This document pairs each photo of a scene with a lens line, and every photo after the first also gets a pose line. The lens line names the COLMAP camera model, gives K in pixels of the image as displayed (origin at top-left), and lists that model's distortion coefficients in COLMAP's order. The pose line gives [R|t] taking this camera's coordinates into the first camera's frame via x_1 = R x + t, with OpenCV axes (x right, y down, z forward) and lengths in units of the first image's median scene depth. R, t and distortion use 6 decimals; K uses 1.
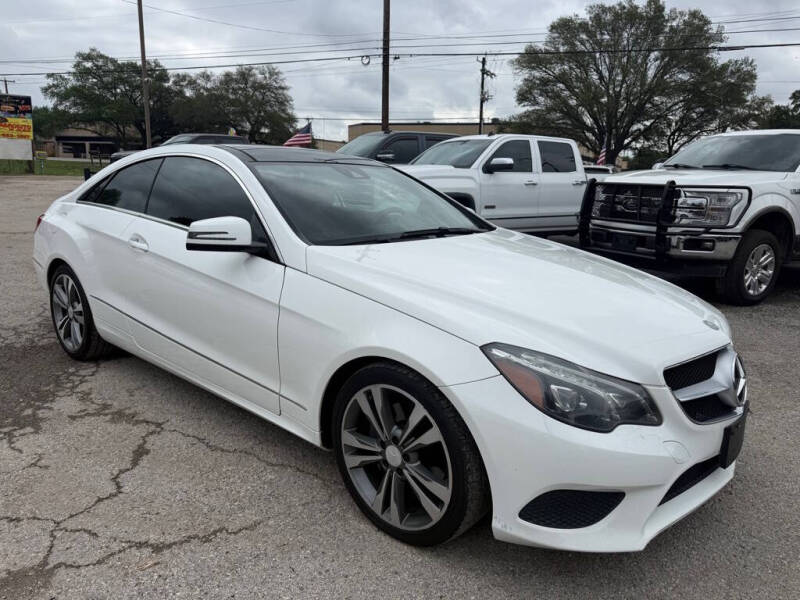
lens RADIAL K [[573.4, 0, 400.1], [0, 573.4, 298.3], [0, 0, 1]] dist [0.027200, -0.029020]
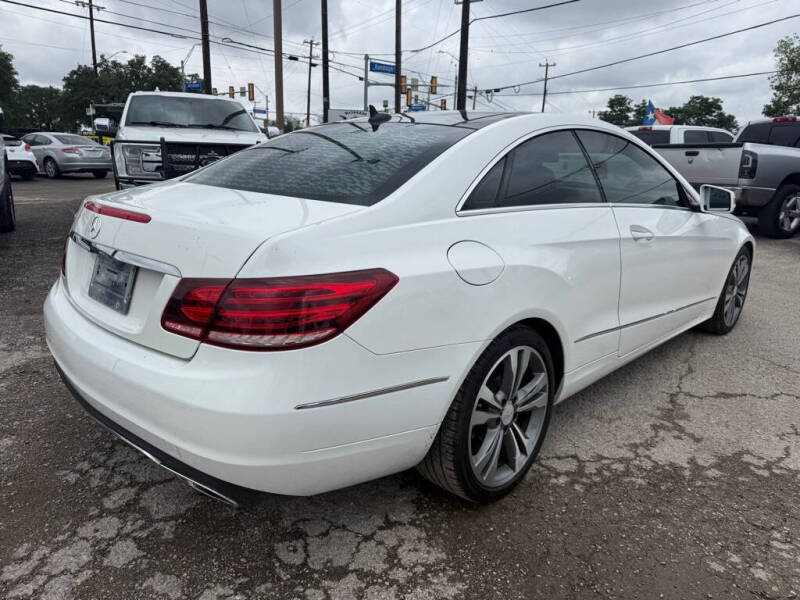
lens RADIAL K [[573.4, 0, 397.3], [0, 573.4, 298.0], [0, 0, 1]] dist [0.027200, -0.029020]
pose [[0.047178, -0.272289, 0.961058, -1.178668], [0.185994, 0.947698, 0.259373, -0.262882], [-0.981418, 0.166514, 0.095355, 1.146164]]
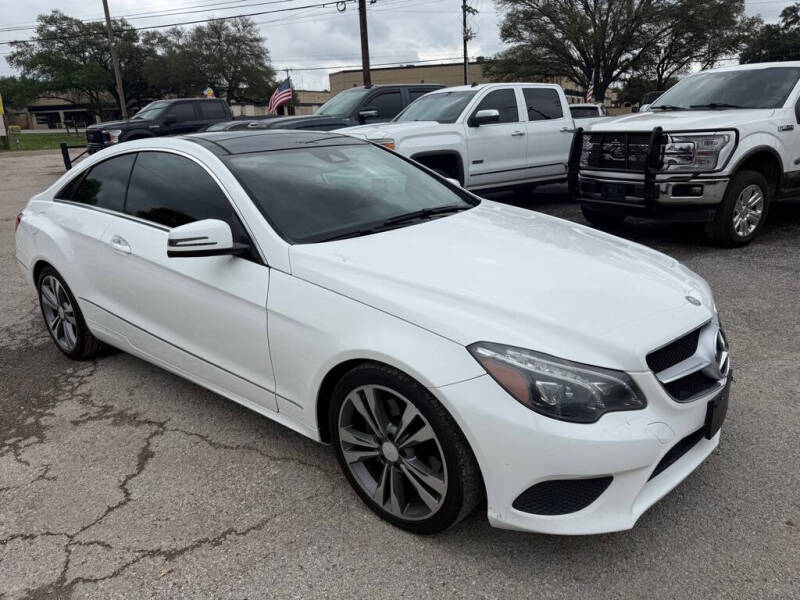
lens RADIAL K [[573.4, 0, 405.8], [0, 573.4, 299.4], [0, 0, 1]] dist [0.027200, -0.029020]
pose [[0.997317, -0.072443, 0.010524, 0.014767], [0.071221, 0.993458, 0.089263, -0.050404], [-0.016922, -0.088274, 0.995952, -0.000969]]
